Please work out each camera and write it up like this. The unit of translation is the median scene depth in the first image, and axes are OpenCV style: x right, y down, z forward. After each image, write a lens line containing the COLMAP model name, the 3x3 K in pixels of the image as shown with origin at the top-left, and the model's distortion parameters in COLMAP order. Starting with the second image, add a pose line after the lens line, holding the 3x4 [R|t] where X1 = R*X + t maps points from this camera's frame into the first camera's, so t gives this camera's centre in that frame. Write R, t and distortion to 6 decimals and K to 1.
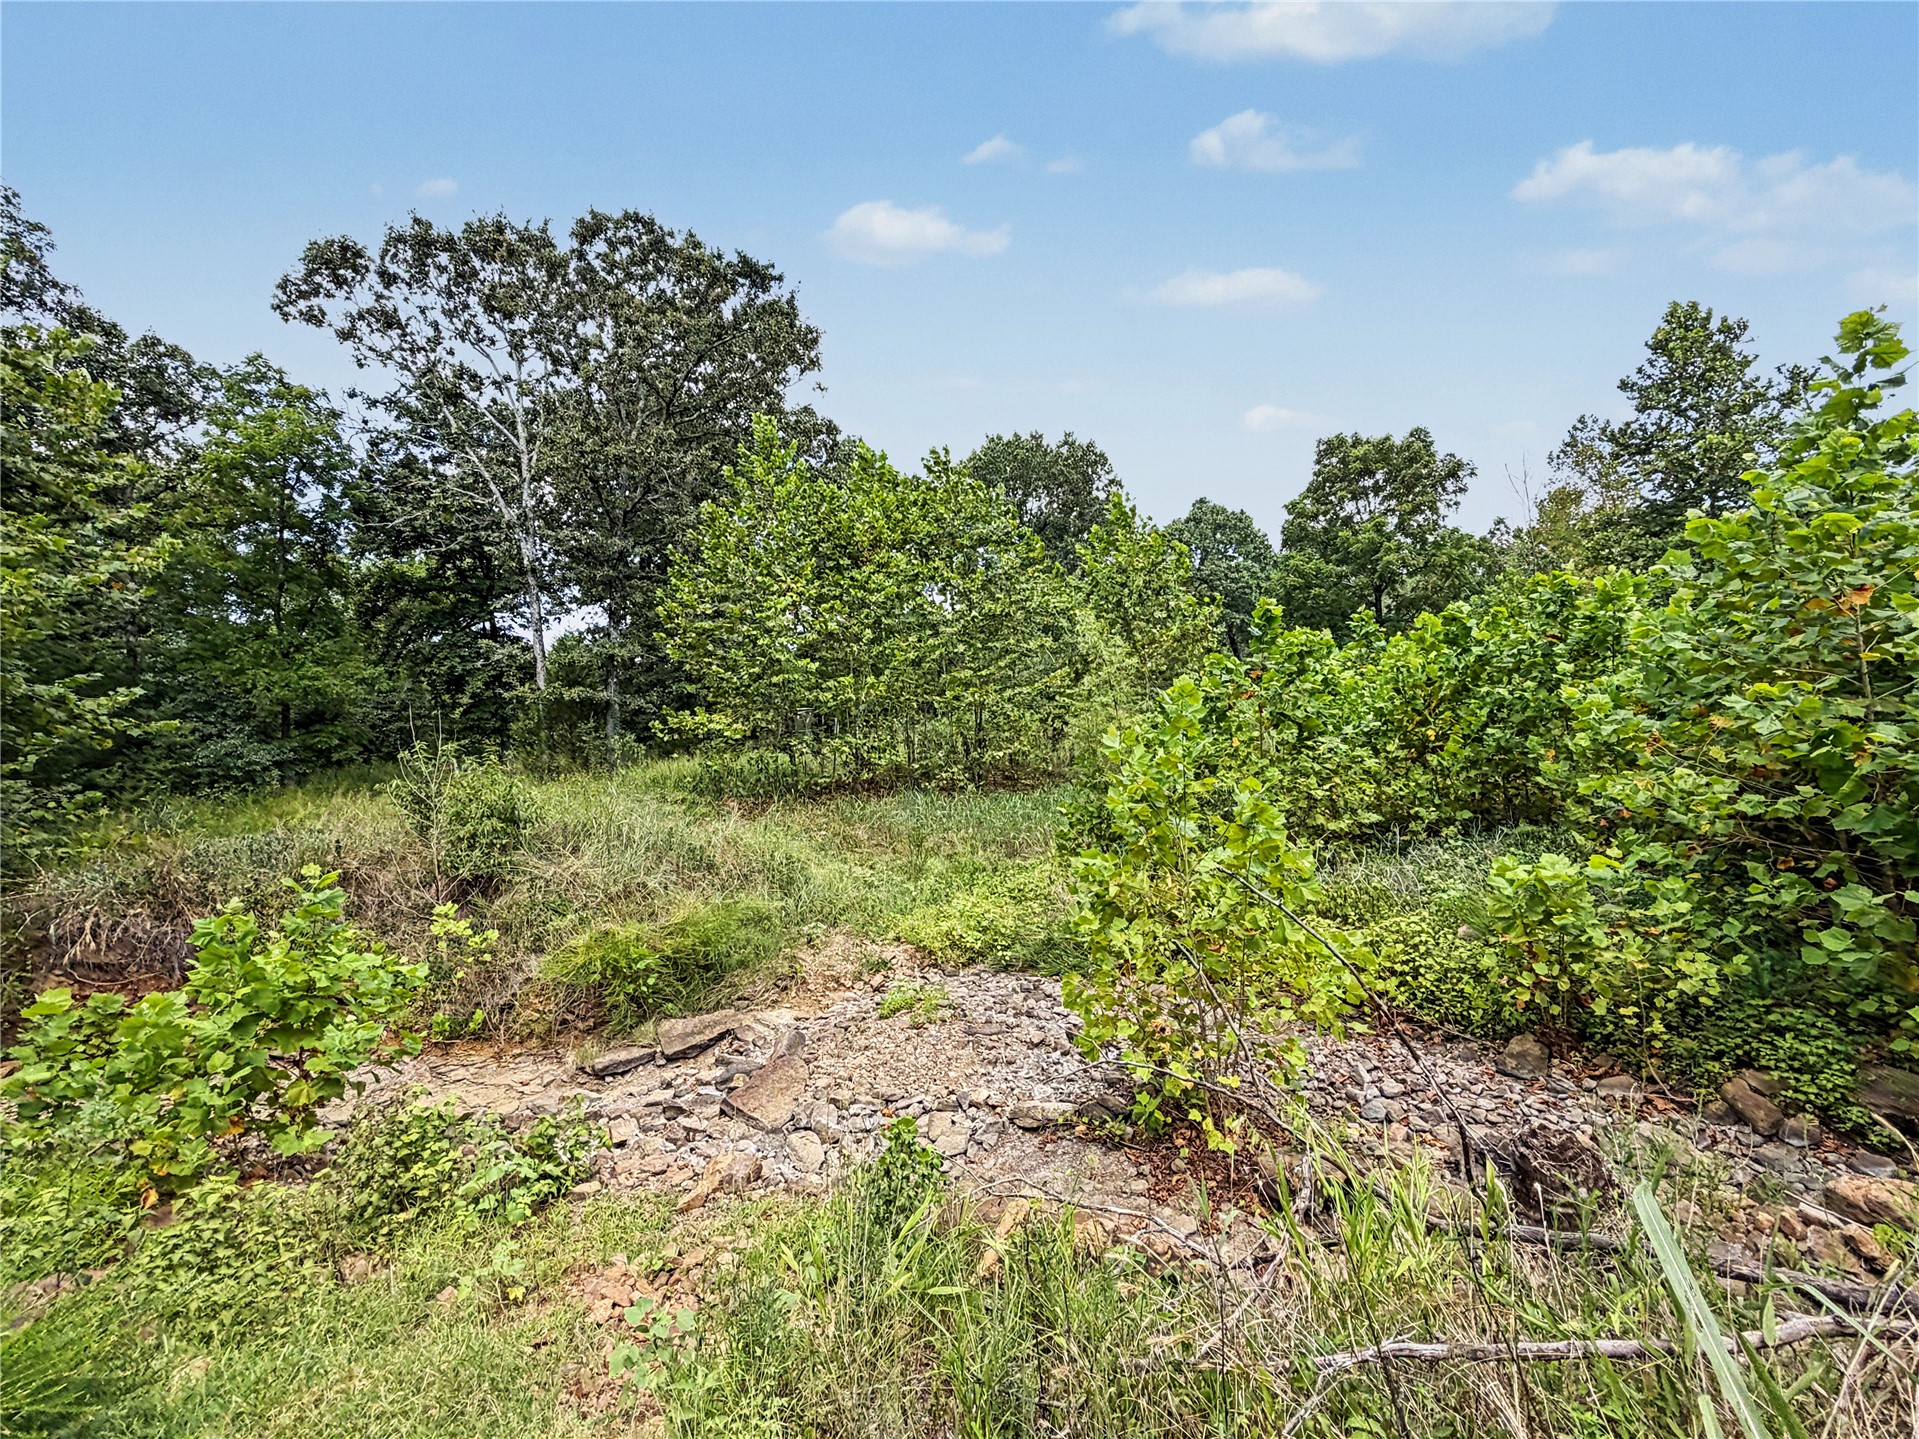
lens RADIAL K [[815.4, 0, 955.5], [0, 815.4, 723.1], [0, 0, 1]] dist [-0.003423, 0.000323]
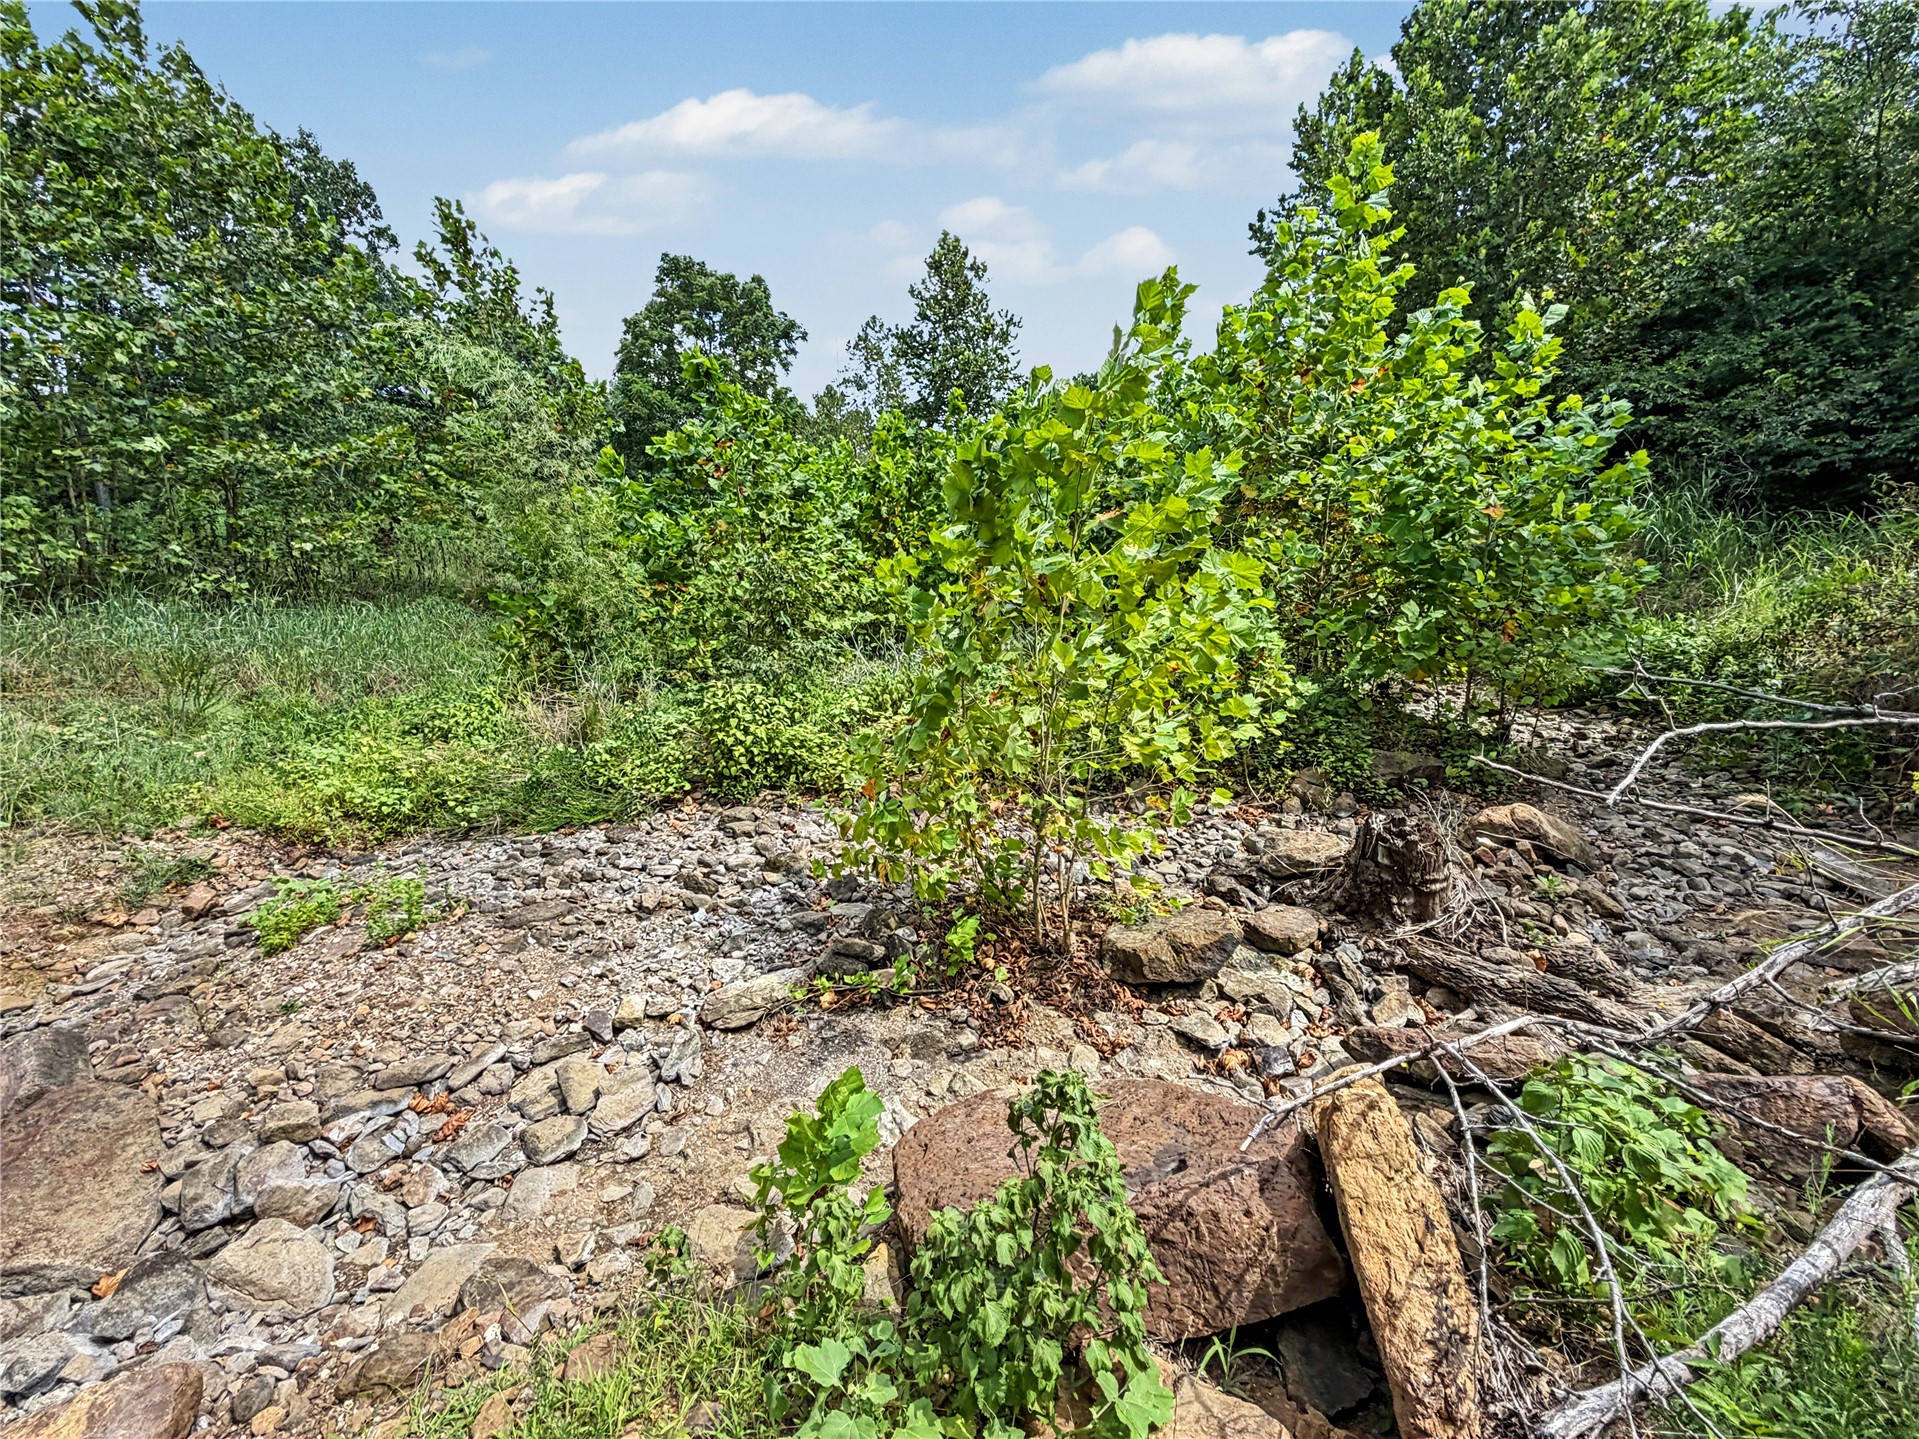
lens RADIAL K [[815.4, 0, 943.7], [0, 815.4, 717.5], [0, 0, 1]] dist [-0.003423, 0.000323]
pose [[0.677810, -0.068669, 0.732024, -0.094341], [-0.038666, 0.990922, 0.128757, 0.076616], [-0.734220, -0.115578, 0.669001, 0.209151]]
